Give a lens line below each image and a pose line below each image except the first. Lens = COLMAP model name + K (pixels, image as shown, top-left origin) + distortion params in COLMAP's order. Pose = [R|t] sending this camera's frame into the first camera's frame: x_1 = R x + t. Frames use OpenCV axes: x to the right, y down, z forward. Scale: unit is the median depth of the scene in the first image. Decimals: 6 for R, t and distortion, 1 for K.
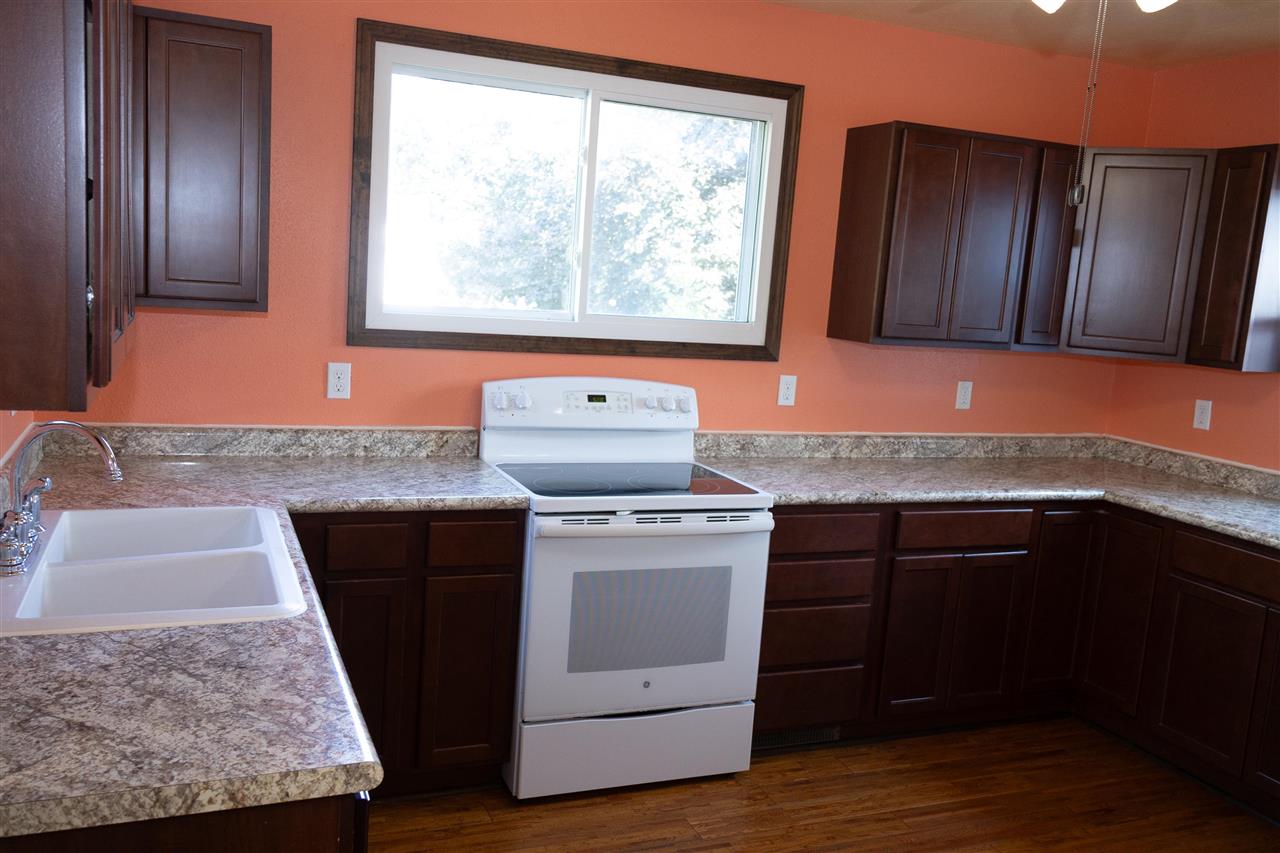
lens RADIAL K [[1066.1, 0, 642.1], [0, 1066.1, 427.9], [0, 0, 1]] dist [0.015818, 0.004724]
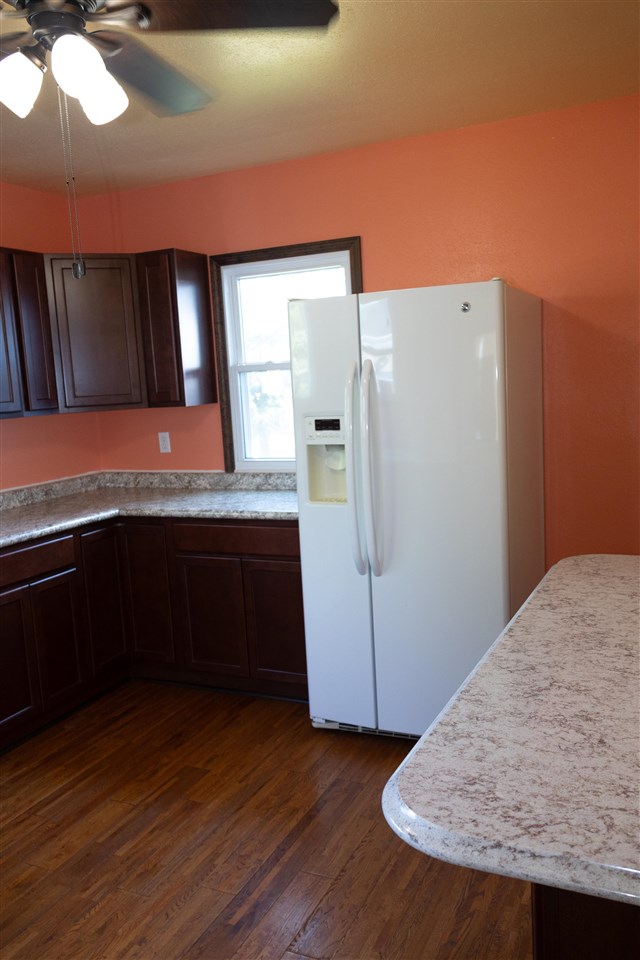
lens RADIAL K [[792.5, 0, 316.8], [0, 792.5, 483.8], [0, 0, 1]] dist [0.018307, 0.004209]
pose [[0.736039, -0.202537, 0.645929, -0.021896], [0.206367, 0.975906, 0.070849, 0.009832], [-0.644716, 0.081150, 0.760102, 0.089672]]
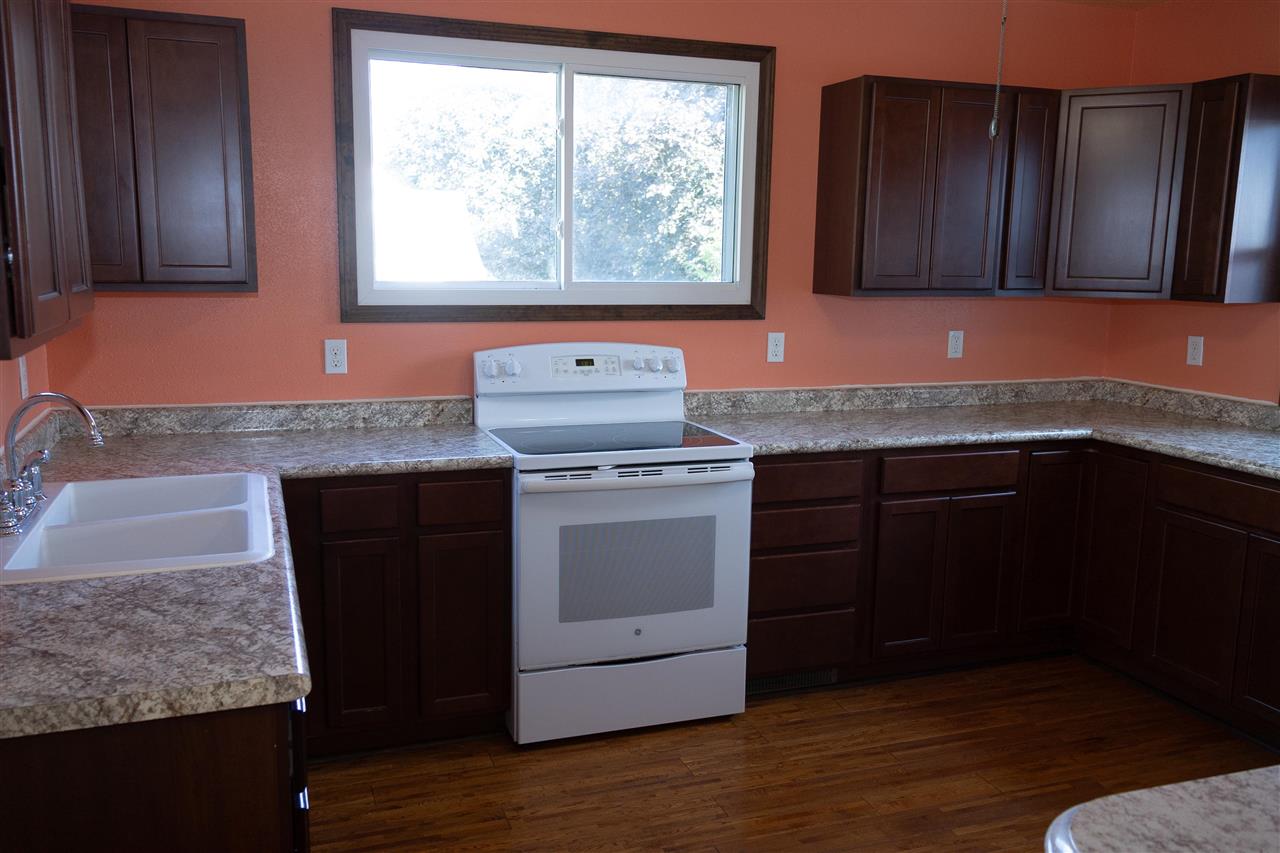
lens RADIAL K [[1056.7, 0, 644.3], [0, 1056.7, 425.7], [0, 0, 1]] dist [0.018307, 0.004209]
pose [[0.997605, -0.047543, -0.050238, 0.065493], [0.048211, 0.998763, 0.012175, 0.024694], [0.049597, -0.014567, 0.998663, -0.024918]]
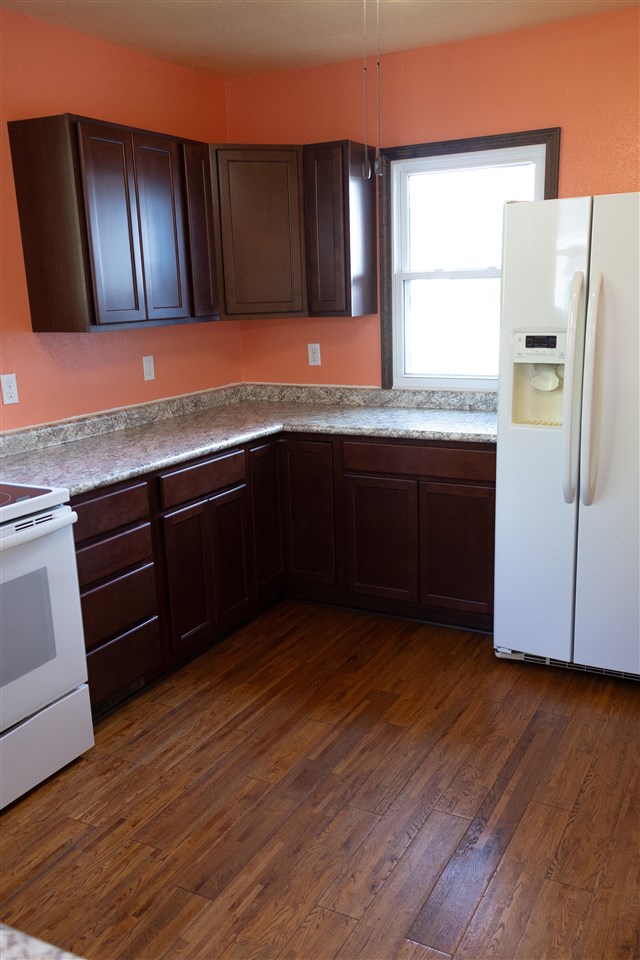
lens RADIAL K [[842.3, 0, 314.4], [0, 842.3, 483.2], [0, 0, 1]] dist [0.063630, 0.005420]
pose [[0.773879, -0.237675, 0.587046, -0.160103], [0.178125, 0.971178, 0.158382, -0.027577], [-0.607769, -0.018001, 0.793910, 0.190385]]
